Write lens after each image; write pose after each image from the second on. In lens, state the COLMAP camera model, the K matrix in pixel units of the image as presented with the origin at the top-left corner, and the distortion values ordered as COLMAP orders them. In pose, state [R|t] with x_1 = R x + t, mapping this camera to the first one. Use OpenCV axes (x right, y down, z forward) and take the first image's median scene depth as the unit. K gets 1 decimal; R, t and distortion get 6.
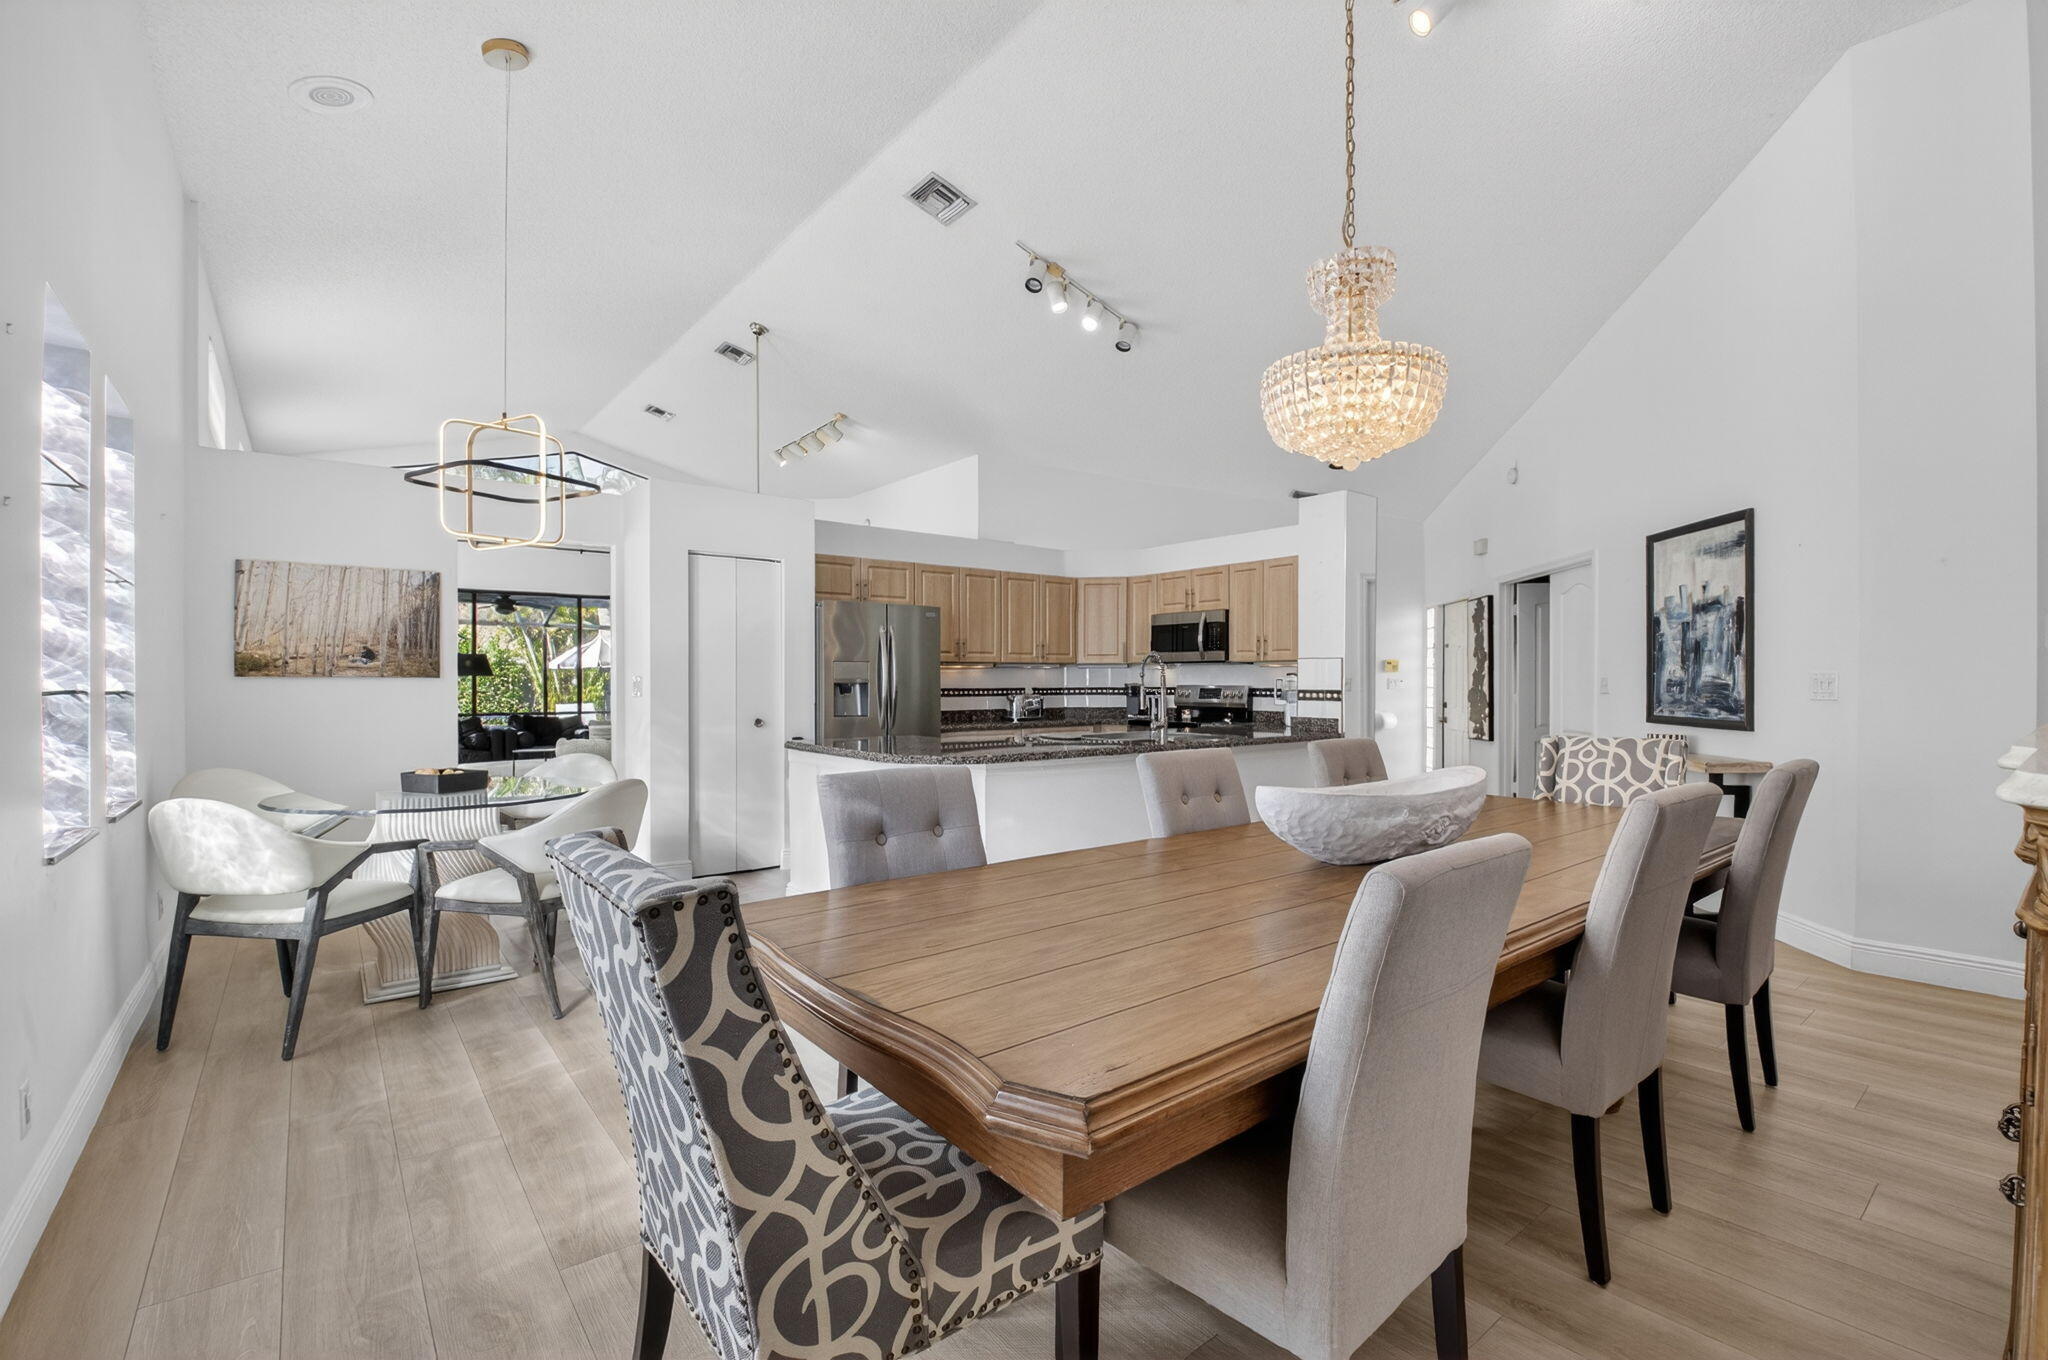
lens RADIAL K [[903.6, 0, 1042.5], [0, 903.6, 695.0], [0, 0, 1]] dist [-0.000209, -0.015007]
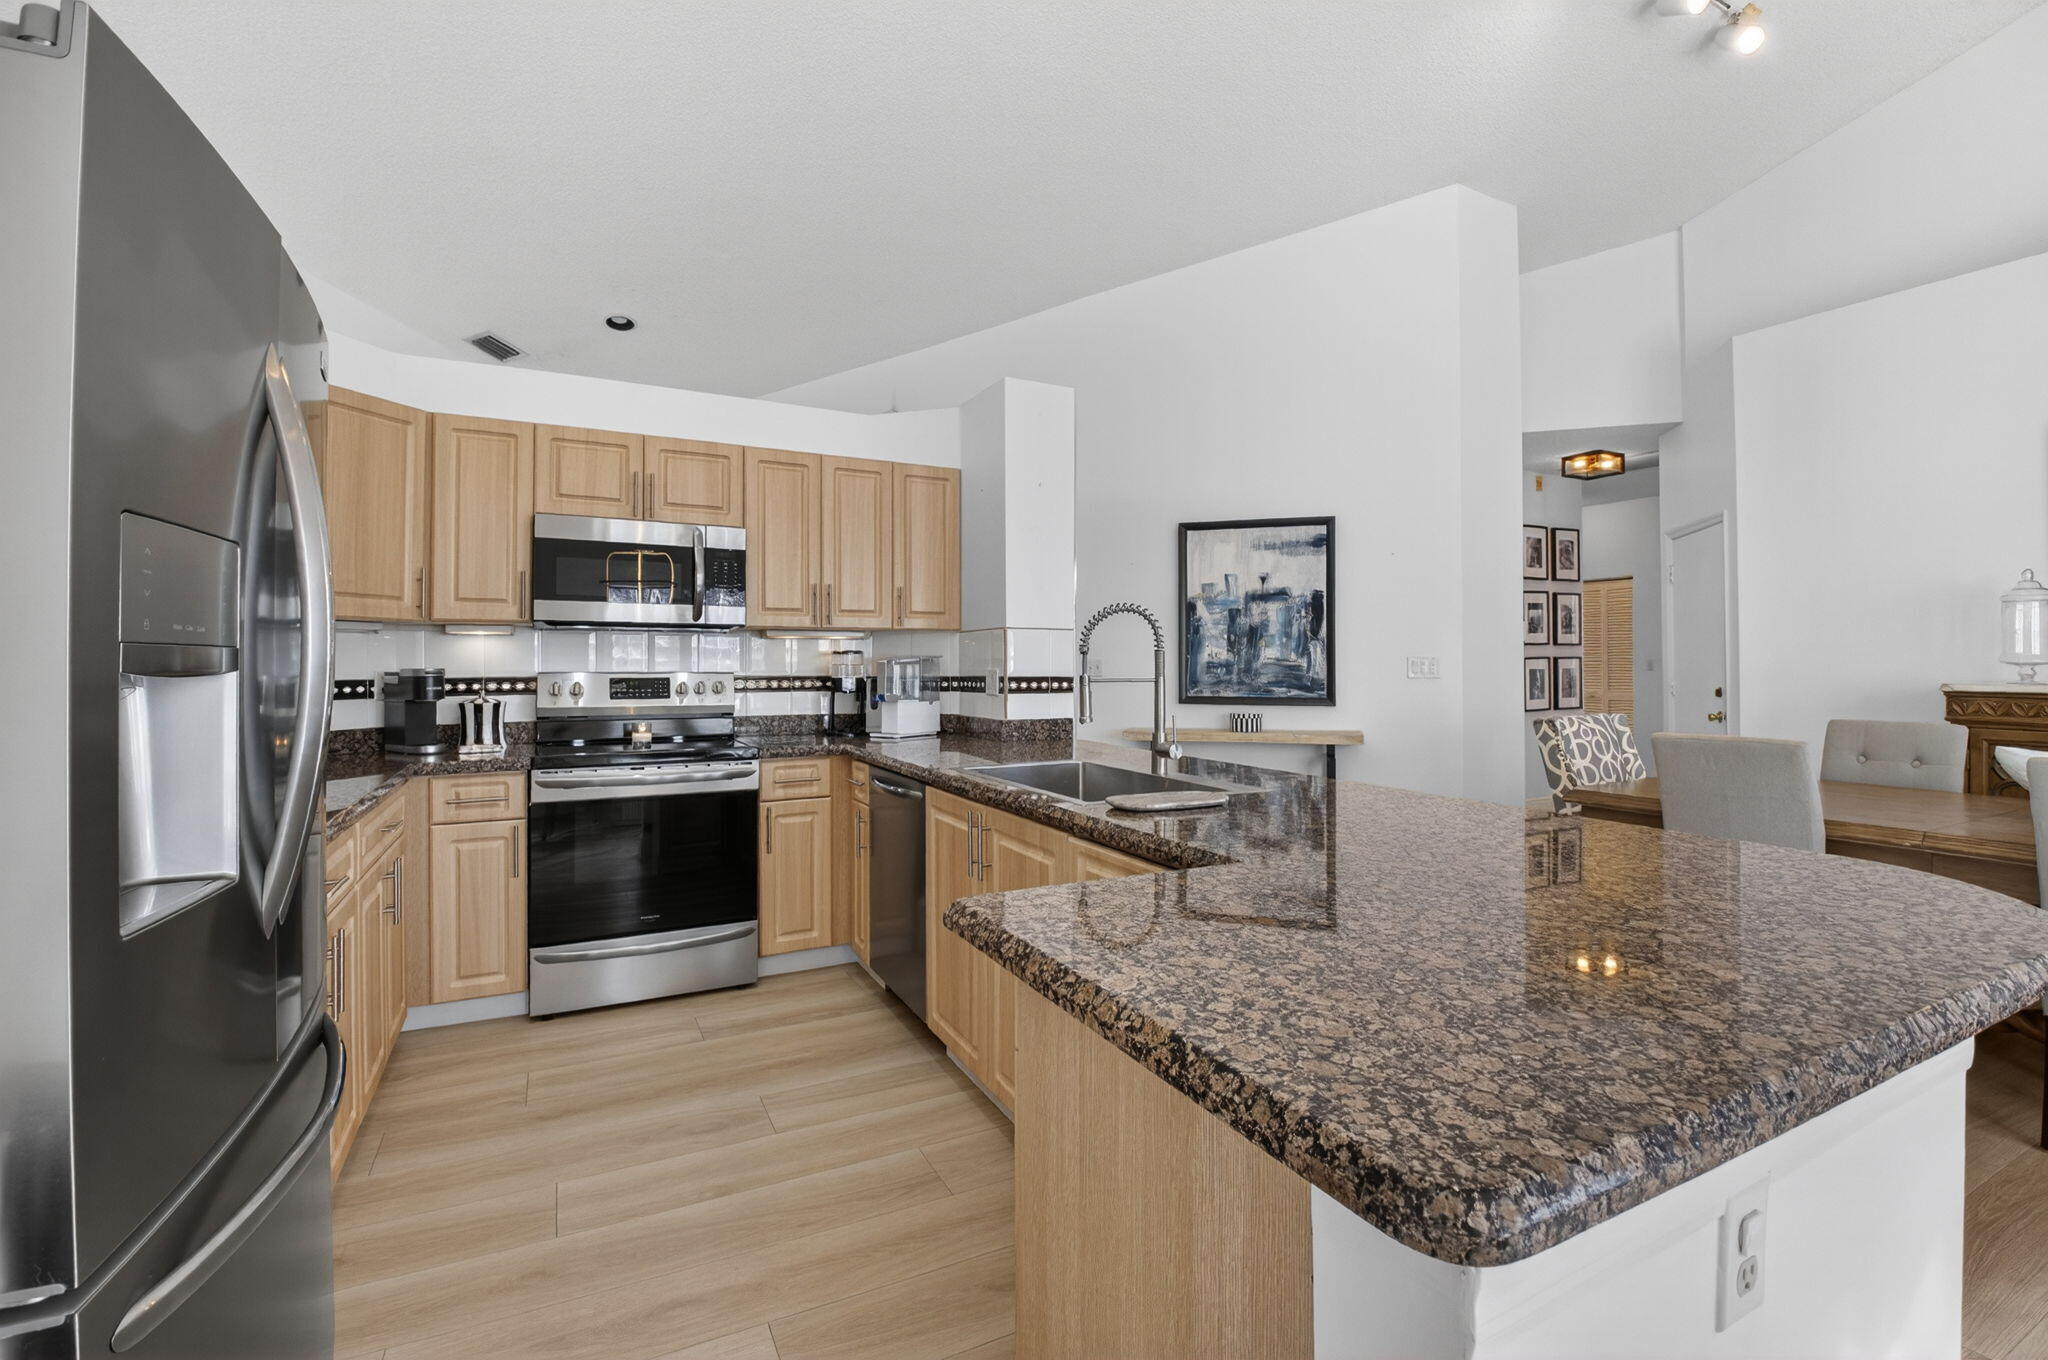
lens RADIAL K [[903.6, 0, 1040.2], [0, 903.6, 648.2], [0, 0, 1]] dist [-0.000209, -0.015007]
pose [[0.196933, 0.016192, 0.980283, -0.395503], [0.016171, 0.999674, -0.019761, -0.015315], [-0.980284, 0.019744, 0.196607, 1.006116]]
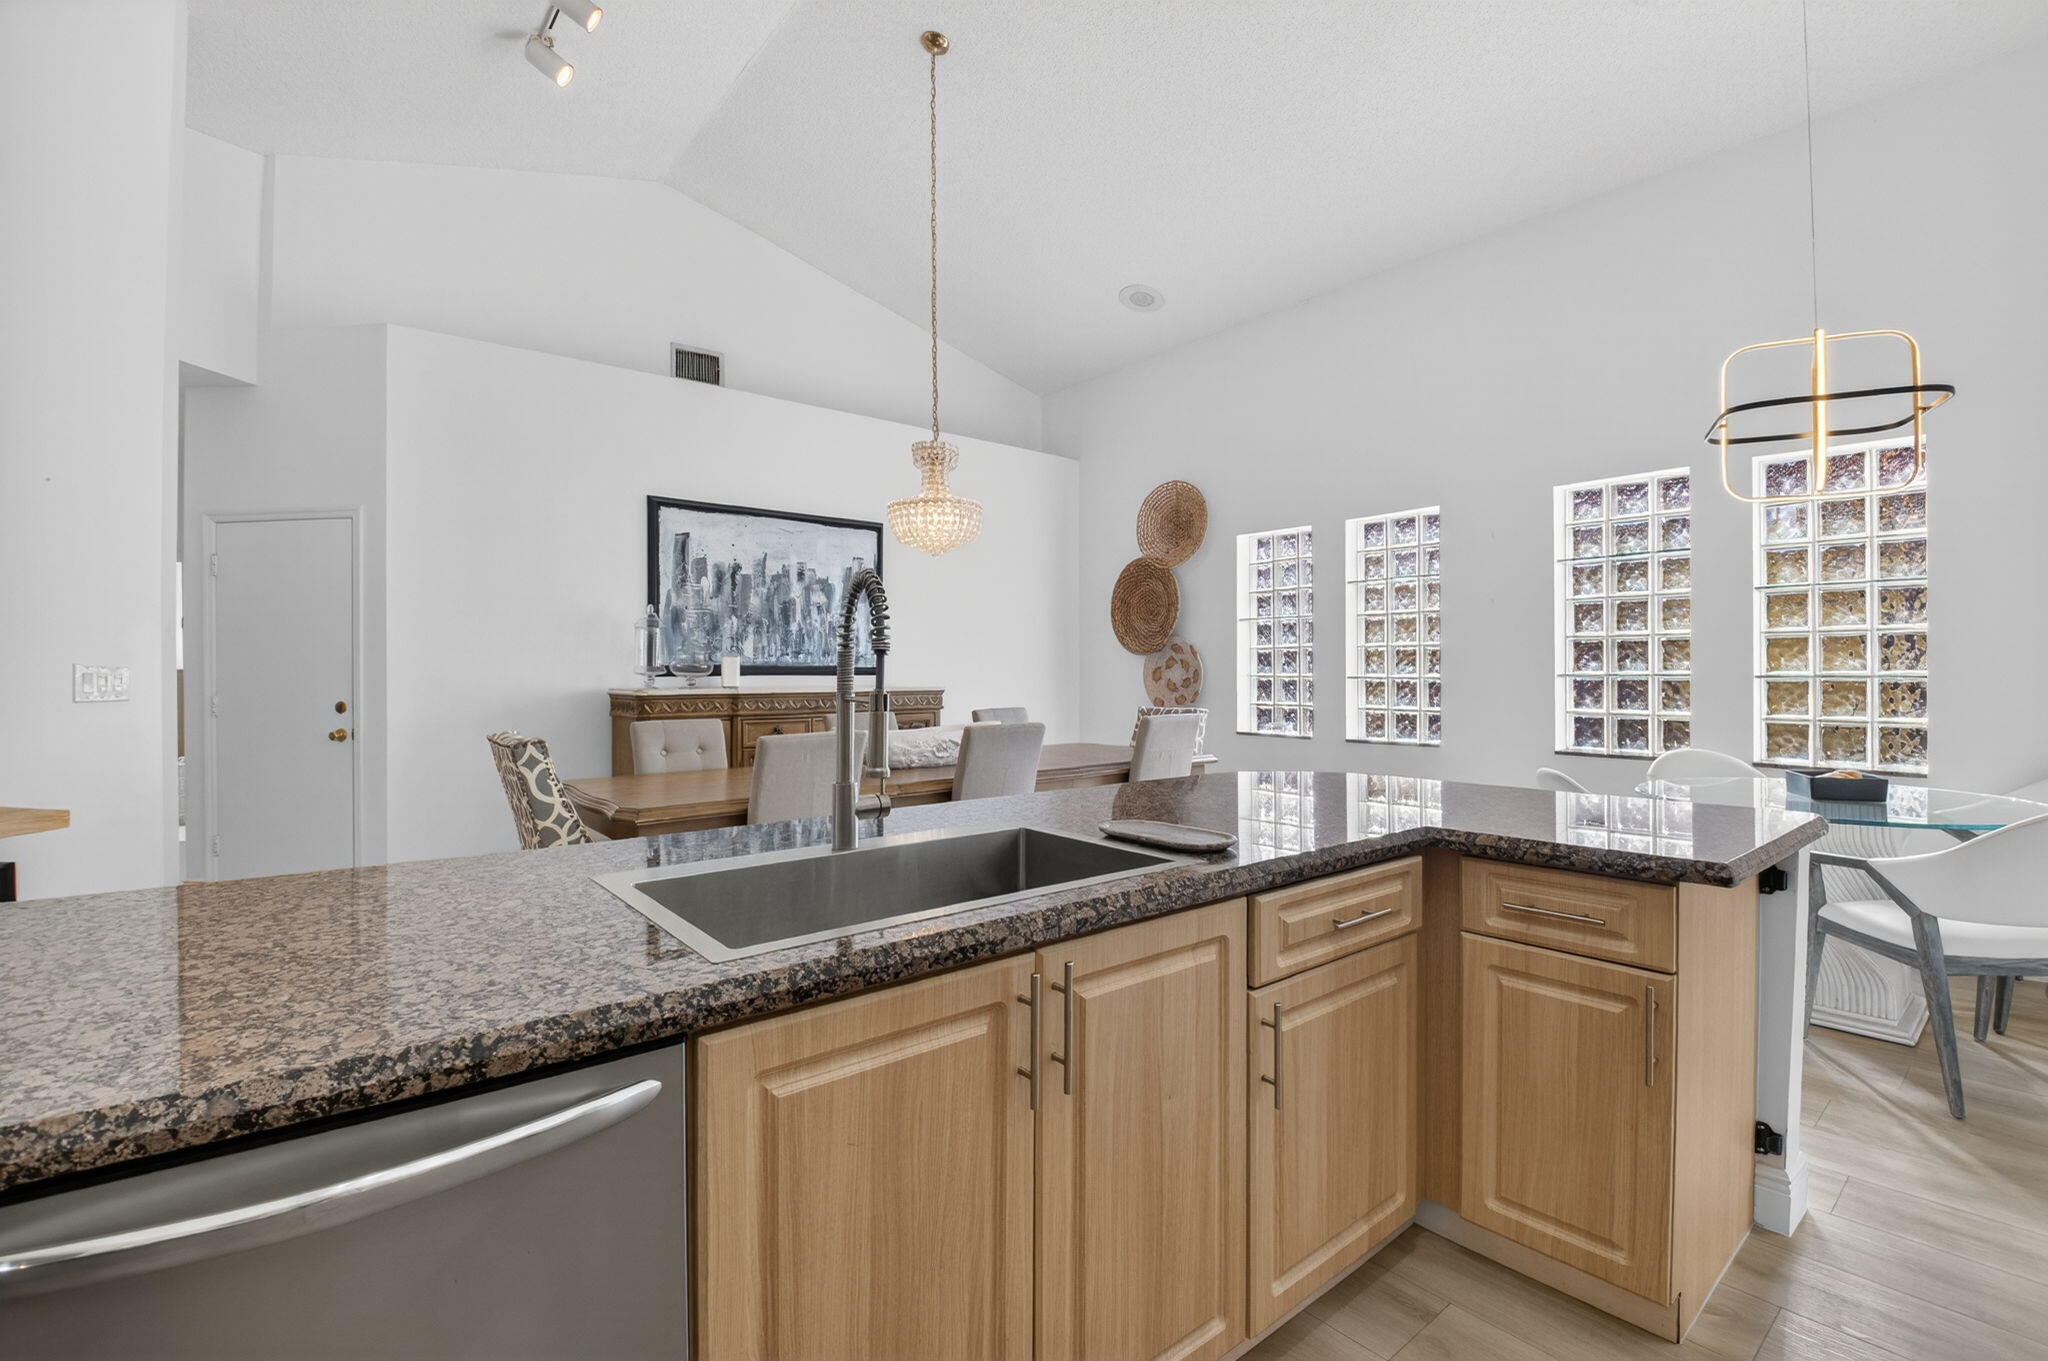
lens RADIAL K [[903.6, 0, 1030.6], [0, 903.6, 671.5], [0, 0, 1]] dist [-0.000209, -0.015007]
pose [[-0.999982, 0.005632, -0.002258, 0.071752], [0.005598, 0.999873, 0.014941, -0.019824], [0.002342, 0.014929, -0.999886, 1.369872]]
